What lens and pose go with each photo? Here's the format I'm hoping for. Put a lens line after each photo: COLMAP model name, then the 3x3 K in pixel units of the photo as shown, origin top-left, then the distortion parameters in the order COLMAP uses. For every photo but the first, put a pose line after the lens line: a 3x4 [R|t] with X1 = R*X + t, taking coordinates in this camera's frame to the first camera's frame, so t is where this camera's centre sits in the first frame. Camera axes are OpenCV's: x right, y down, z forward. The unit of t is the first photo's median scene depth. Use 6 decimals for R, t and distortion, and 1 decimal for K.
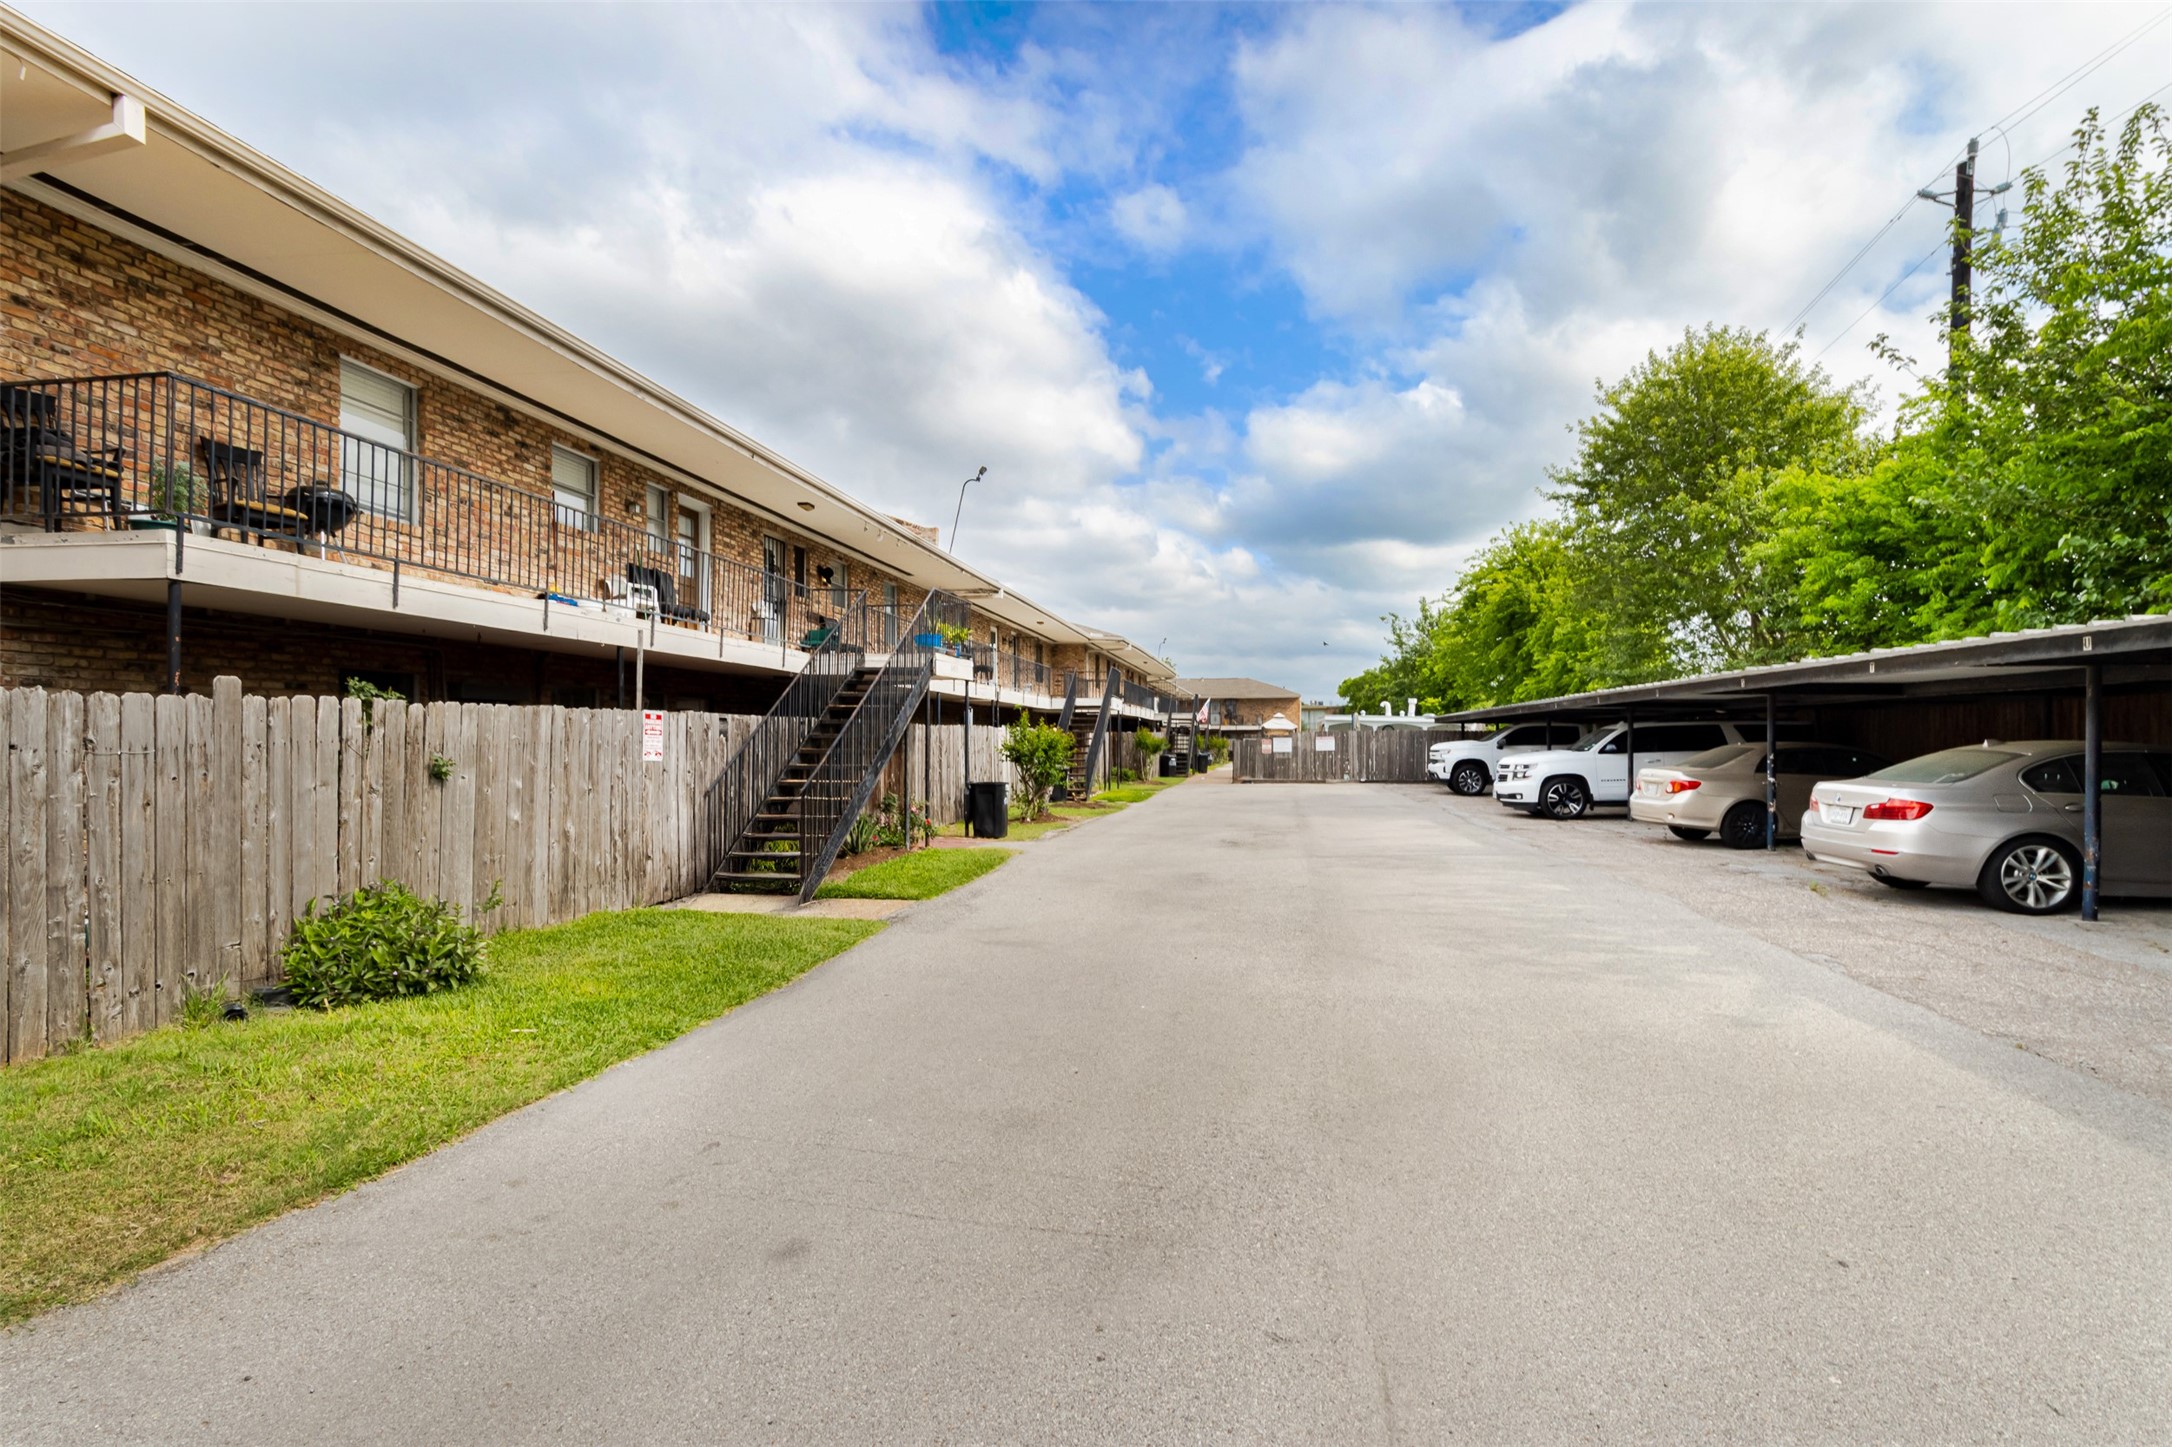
lens RADIAL K [[1044.4, 0, 1108.4], [0, 1044.4, 737.2], [0, 0, 1]] dist [-0.000100, 0.001453]
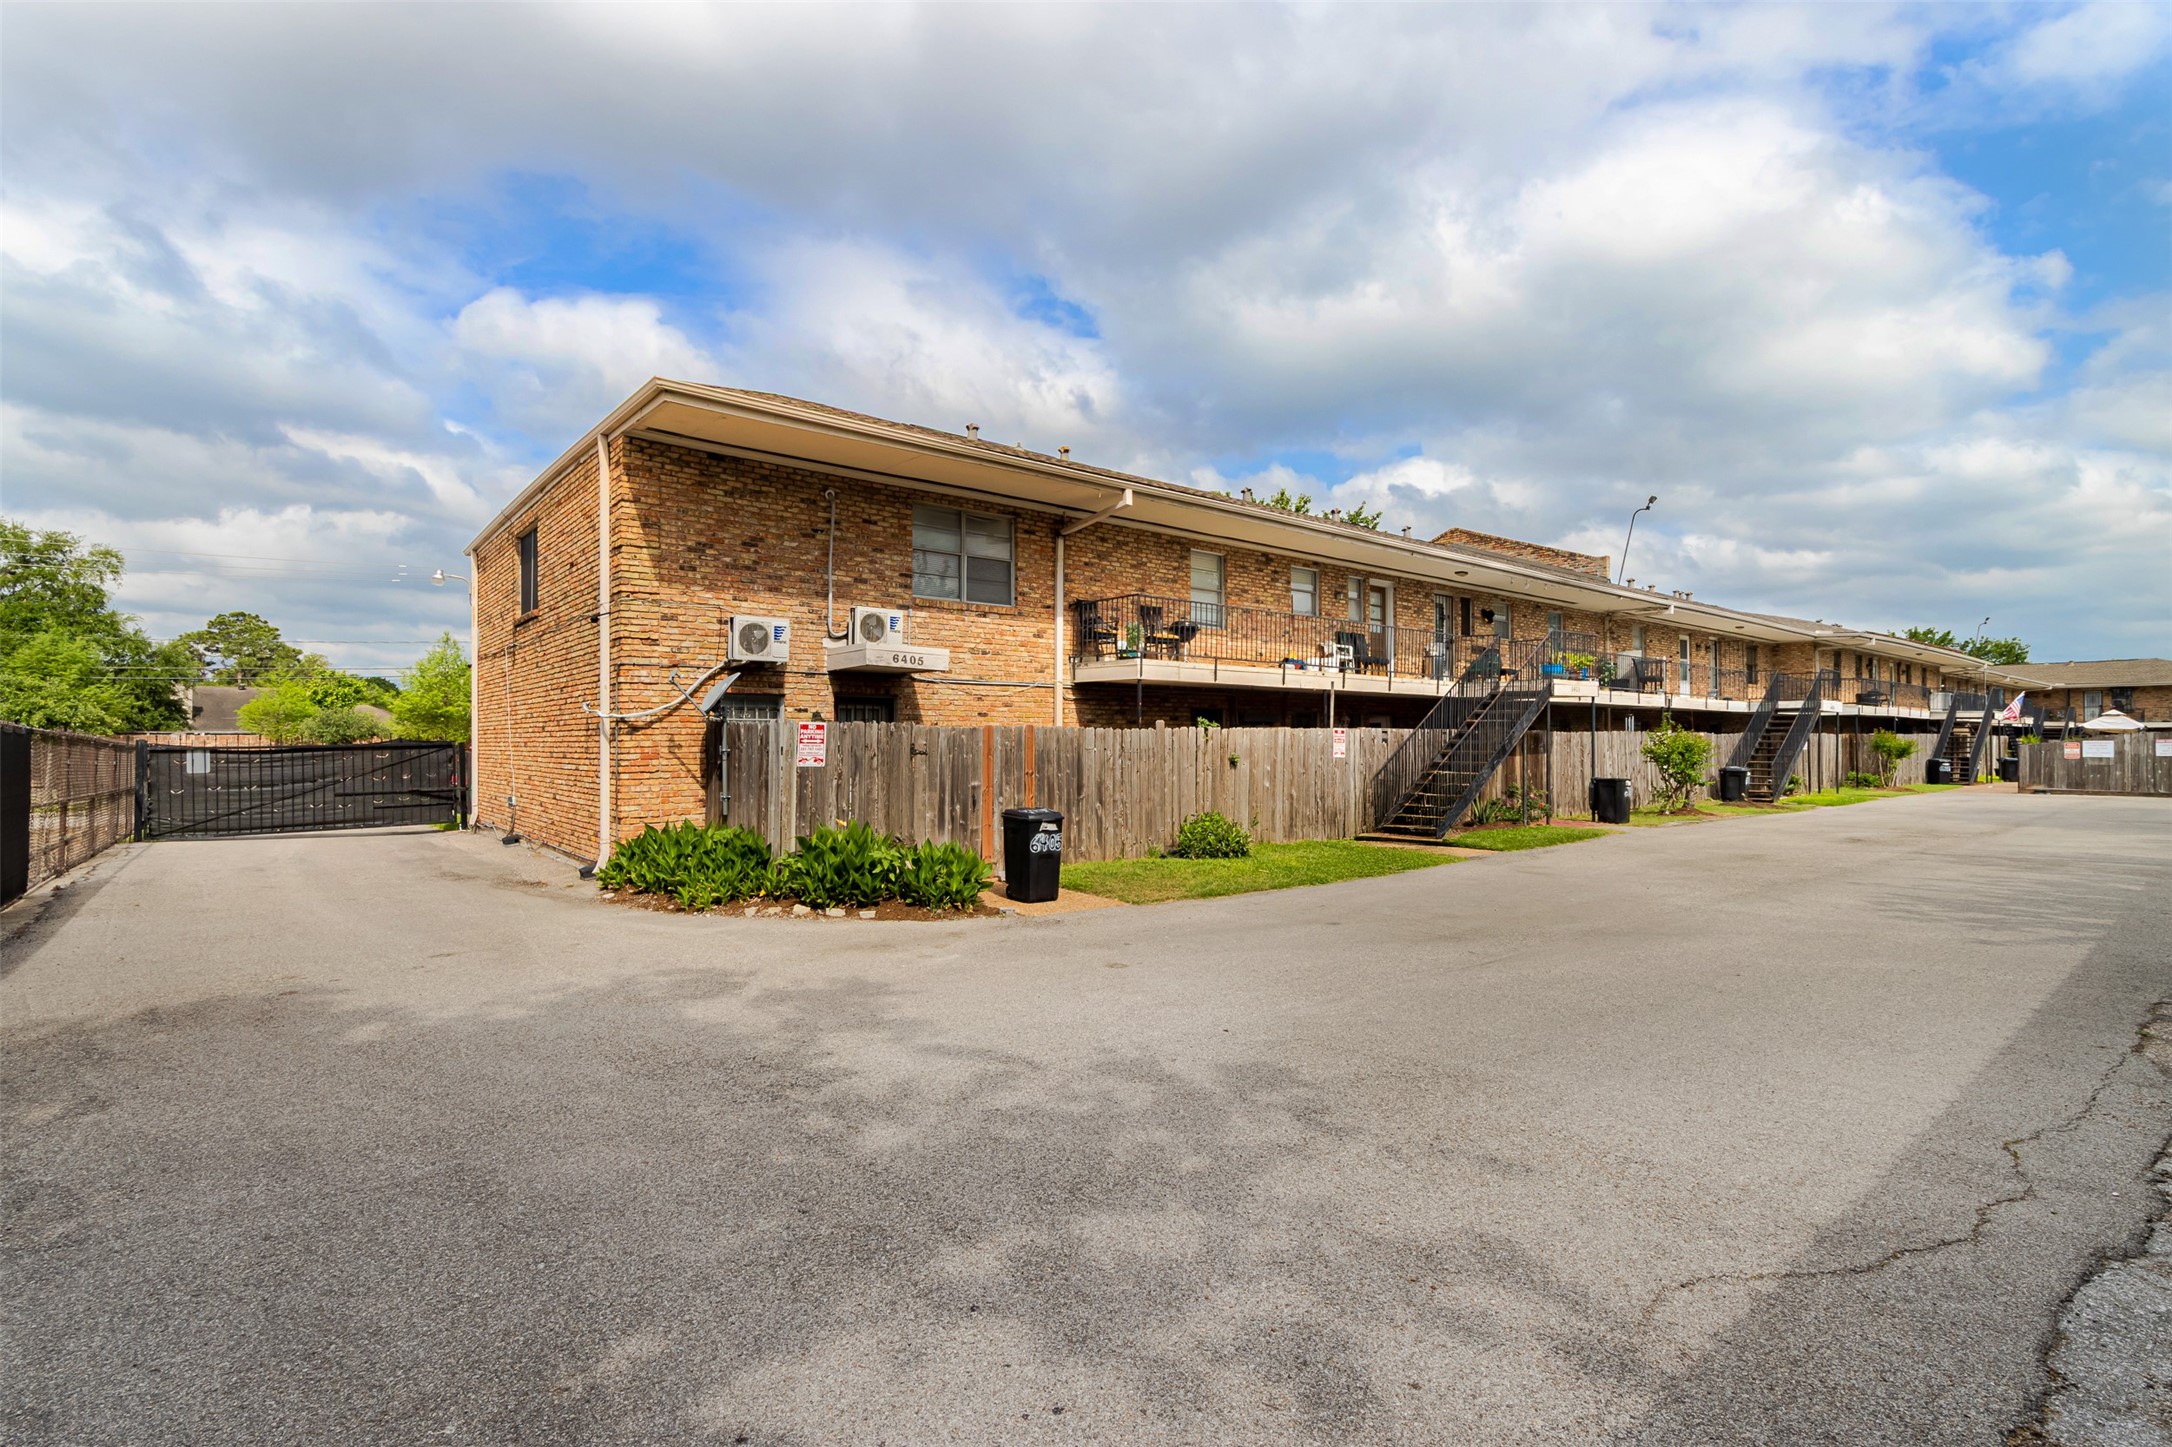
lens RADIAL K [[1029.9, 0, 1062.4], [0, 1029.9, 741.8], [0, 0, 1]] dist [-0.000020, 0.000895]
pose [[0.742703, 0.002952, -0.669614, 0.406763], [0.001079, 0.999984, 0.005604, -0.014700], [0.669620, -0.004885, 0.742688, -0.638447]]
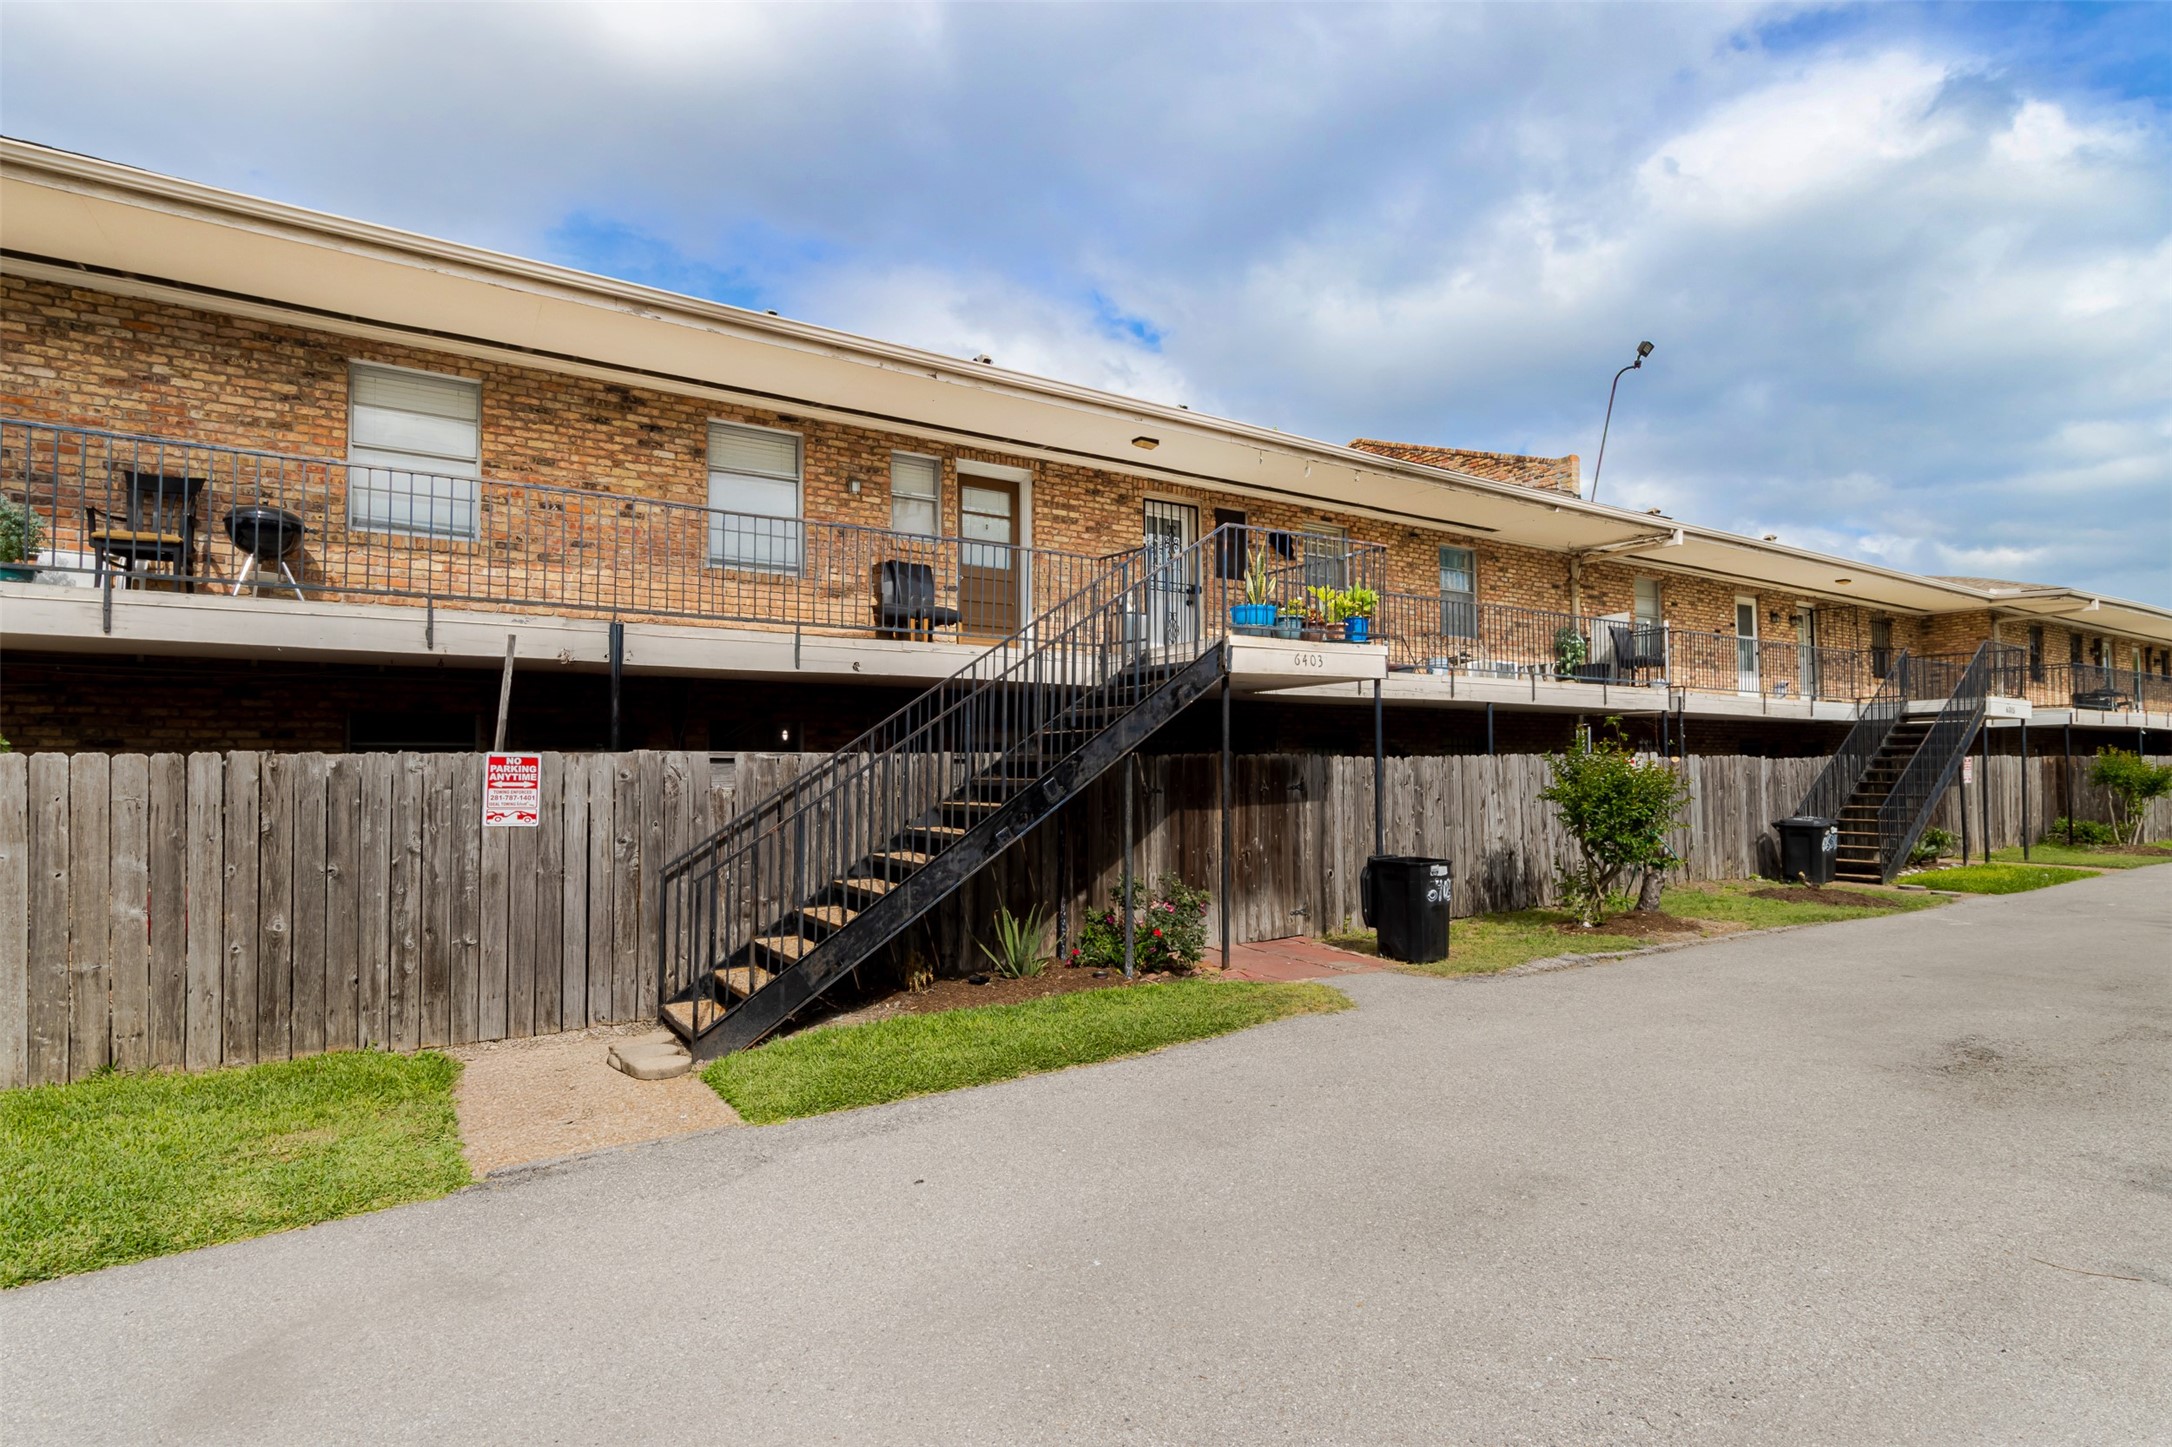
lens RADIAL K [[1044.4, 0, 1108.4], [0, 1044.4, 737.2], [0, 0, 1]] dist [-0.000100, 0.001453]
pose [[0.662962, -0.029079, -0.748088, 0.366772], [0.009997, 0.999500, -0.029992, -0.012607], [0.748587, 0.012405, 0.662921, 0.947225]]
